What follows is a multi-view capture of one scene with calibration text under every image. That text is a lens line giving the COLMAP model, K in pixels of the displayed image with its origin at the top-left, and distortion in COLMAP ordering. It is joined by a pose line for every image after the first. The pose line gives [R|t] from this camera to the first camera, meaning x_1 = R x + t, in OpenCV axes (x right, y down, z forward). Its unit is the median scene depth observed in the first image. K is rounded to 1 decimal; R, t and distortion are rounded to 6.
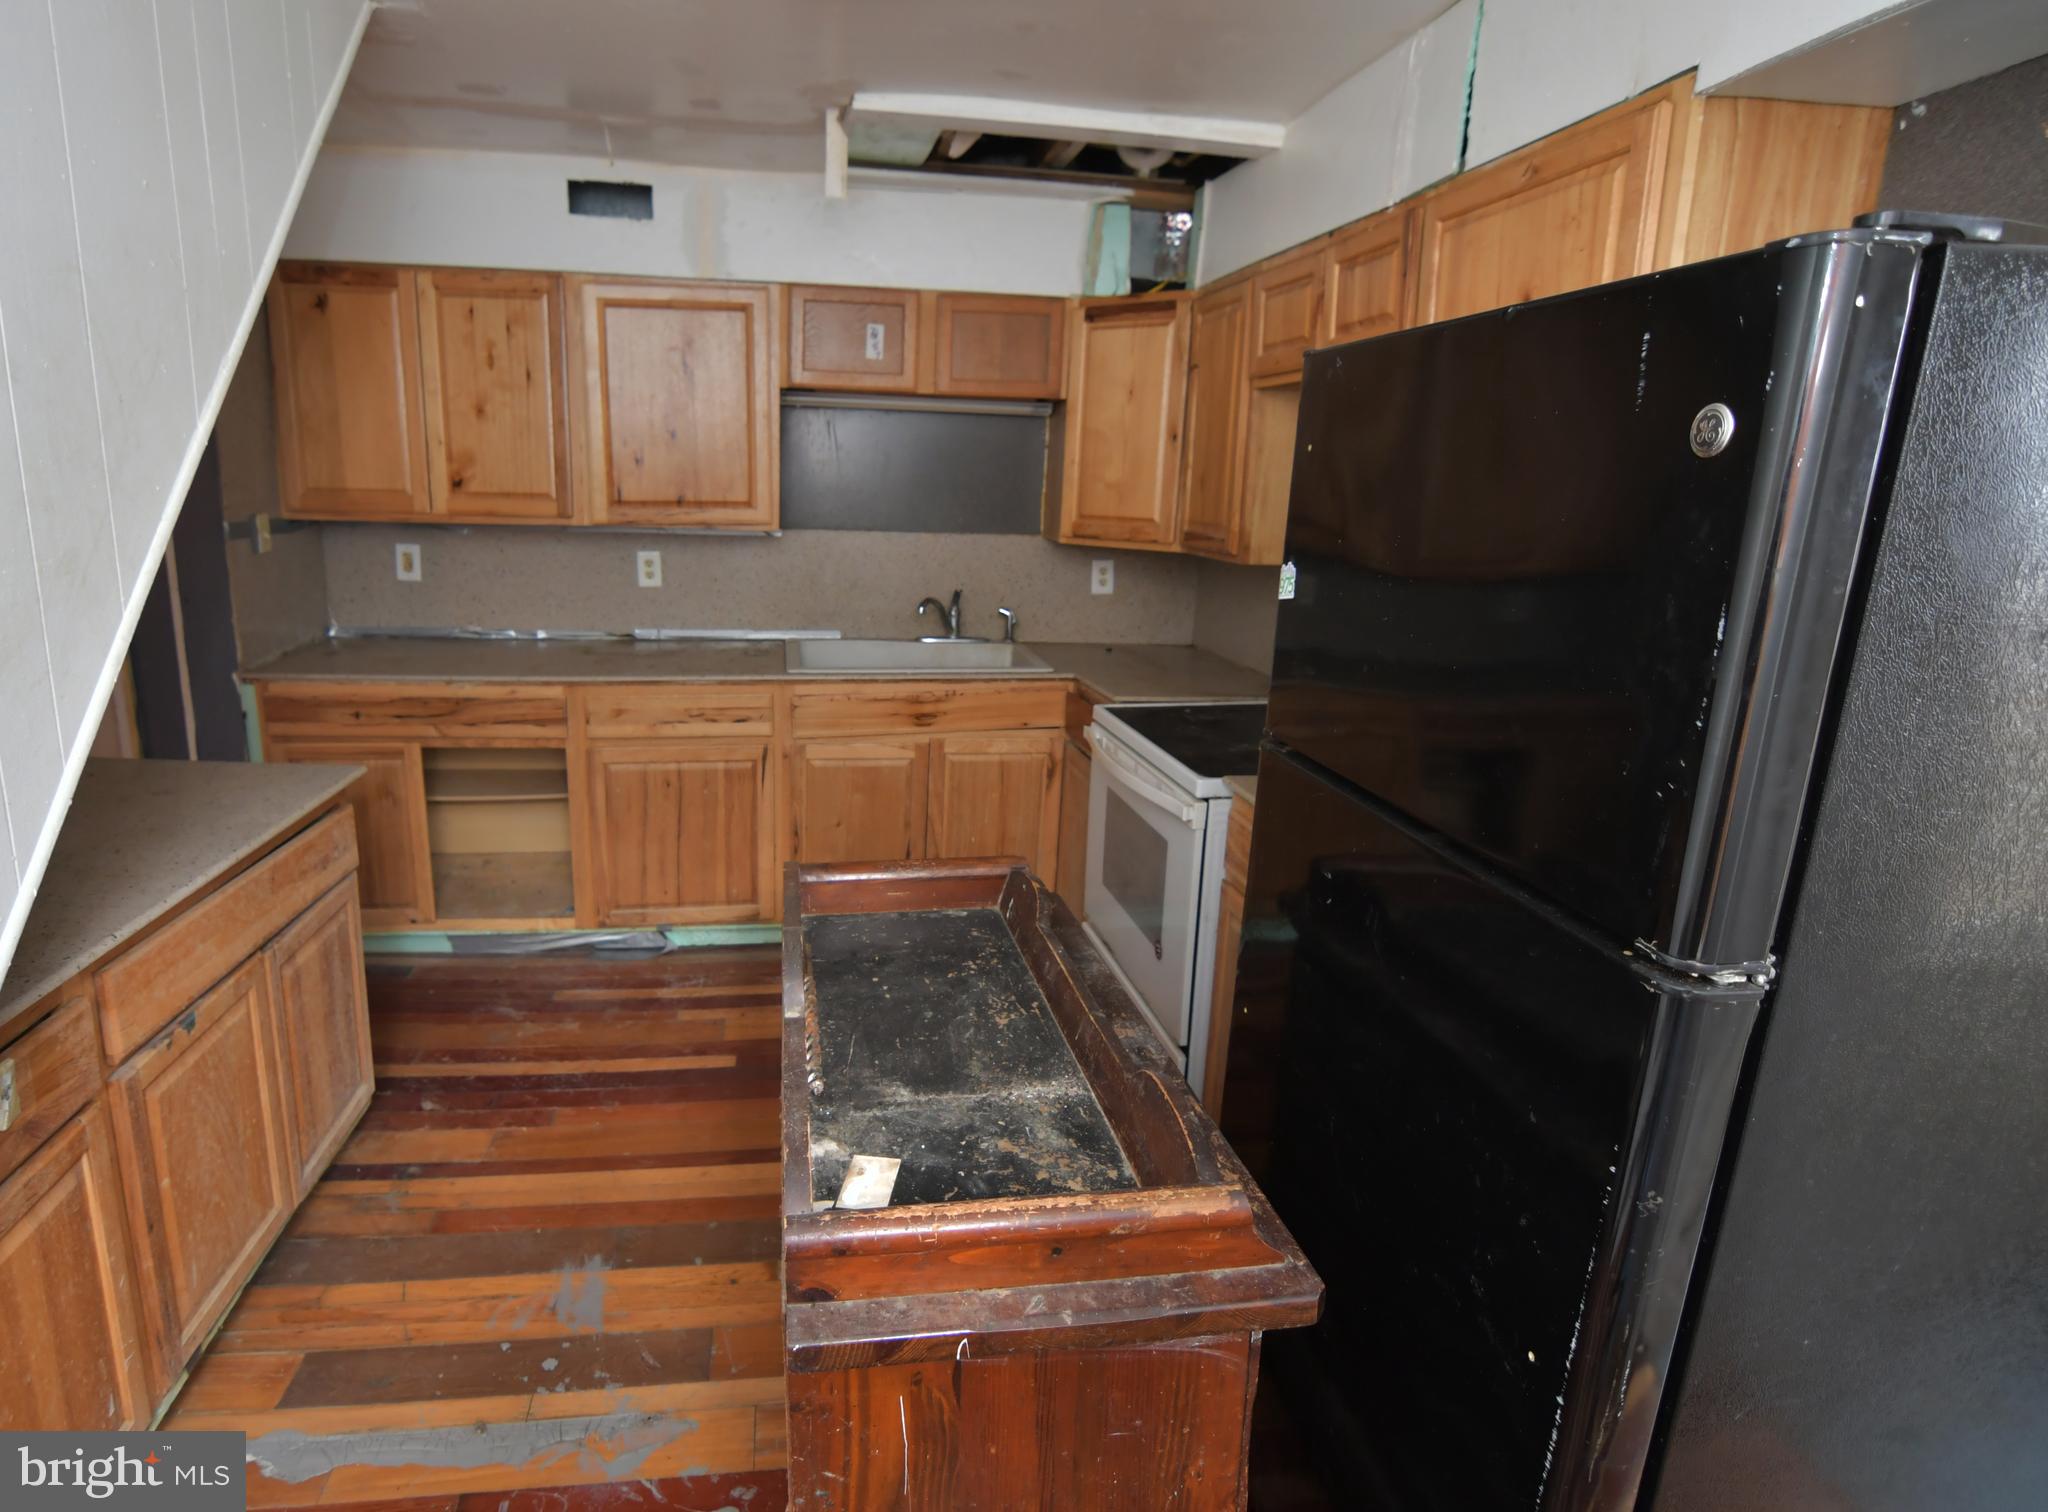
lens RADIAL K [[1197.7, 0, 1024.0], [0, 1197.7, 756.0], [0, 0, 1]] dist [0.002341, 0.000514]
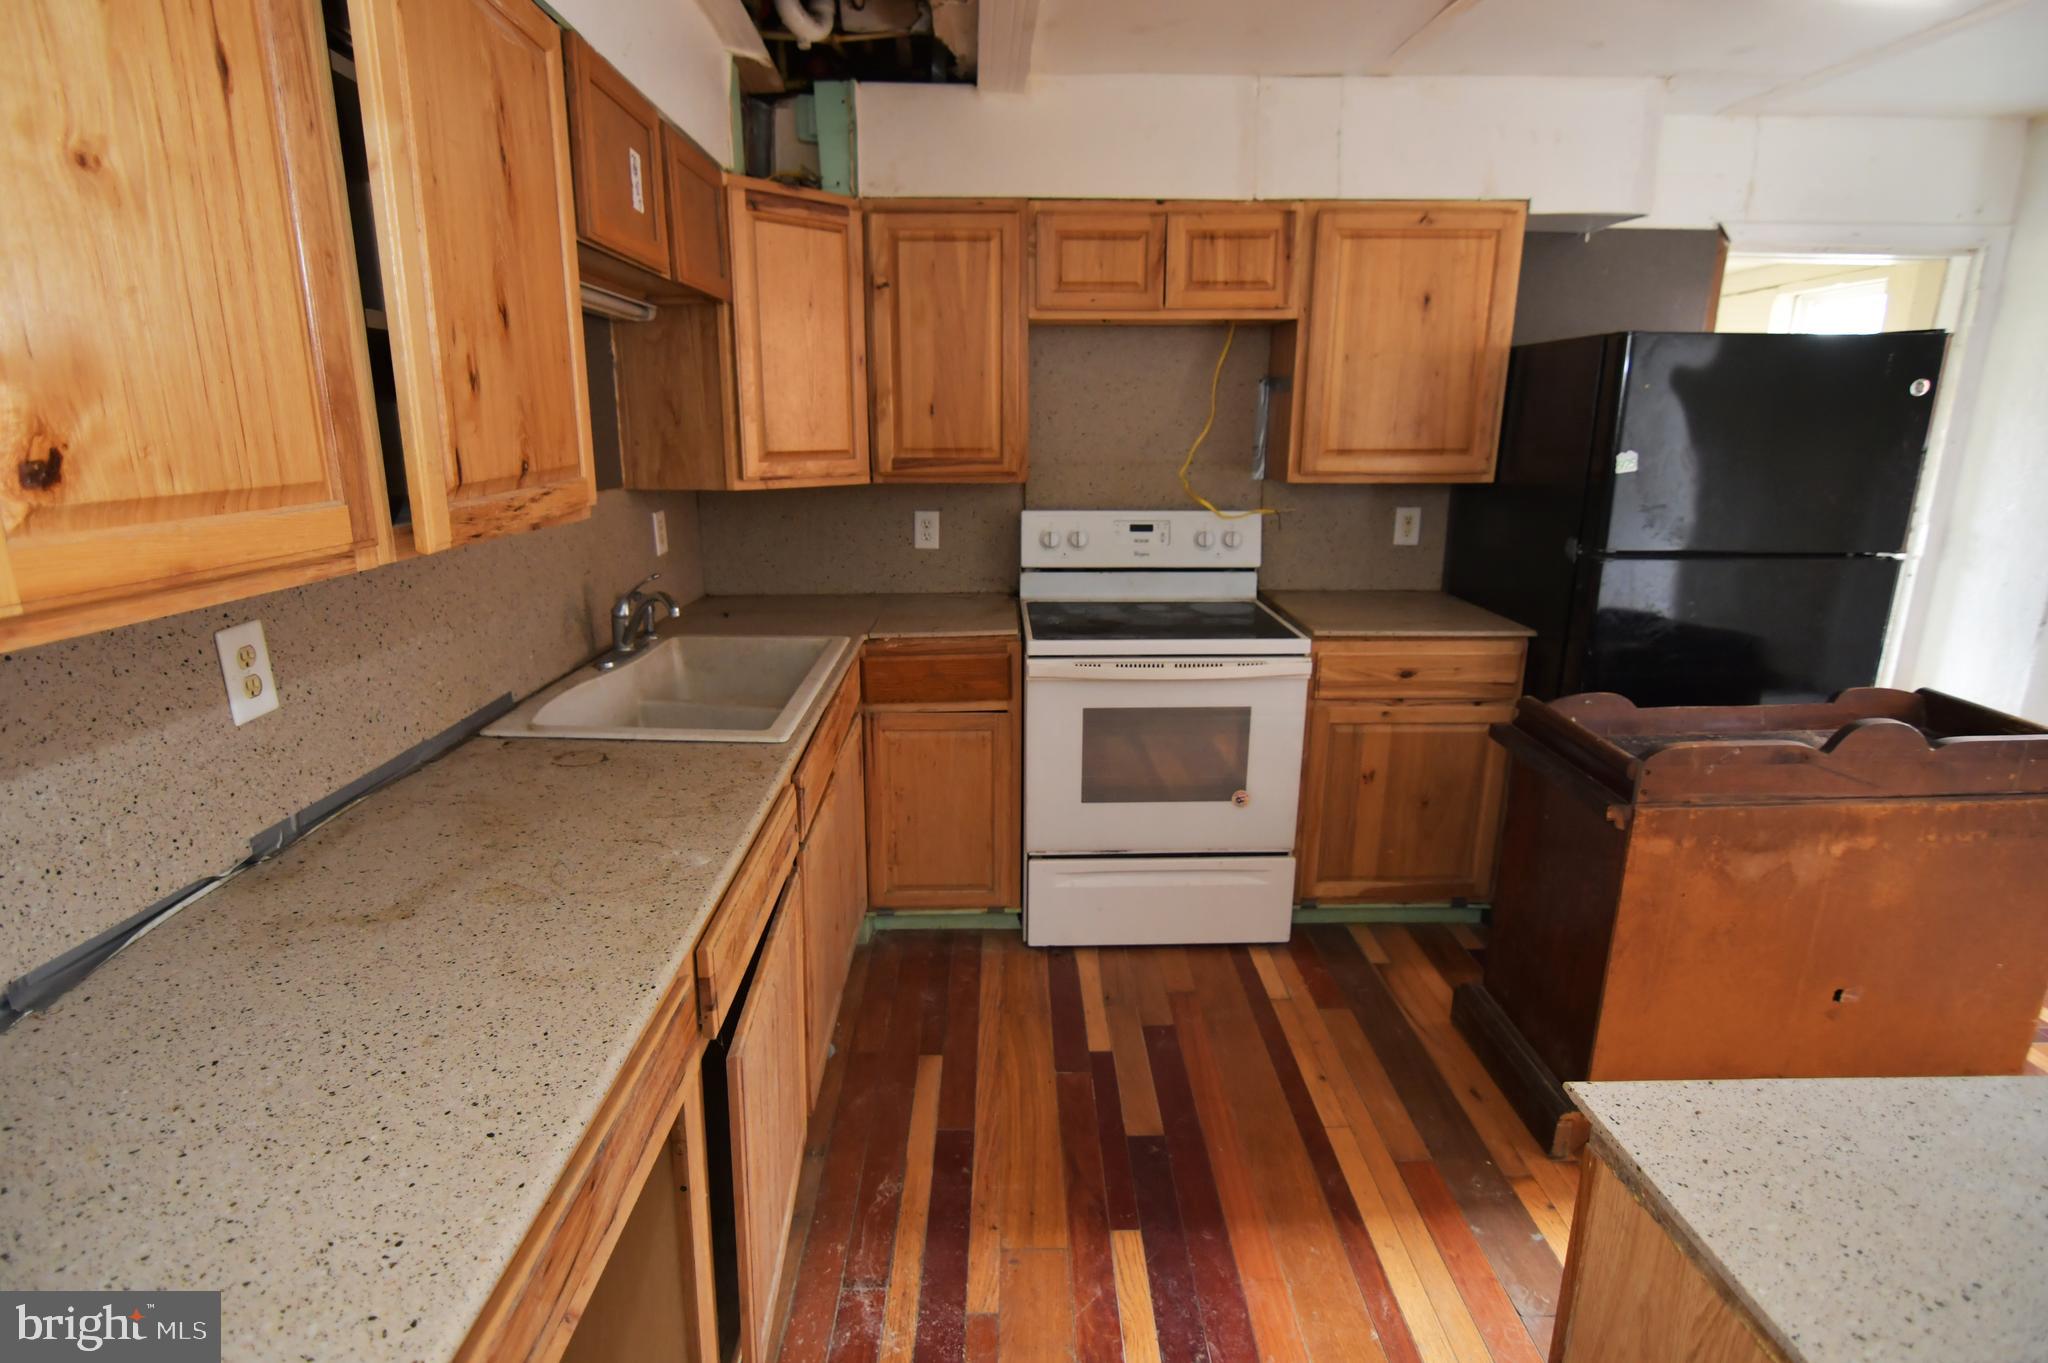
lens RADIAL K [[984.2, 0, 1024.0], [0, 984.2, 681.5], [0, 0, 1]] dist [0.000276, 0.000125]
pose [[0.115171, -0.280029, 0.953058, -0.650580], [0.225981, 0.941671, 0.249375, -0.197280], [-0.967299, 0.186653, 0.171734, 0.807077]]
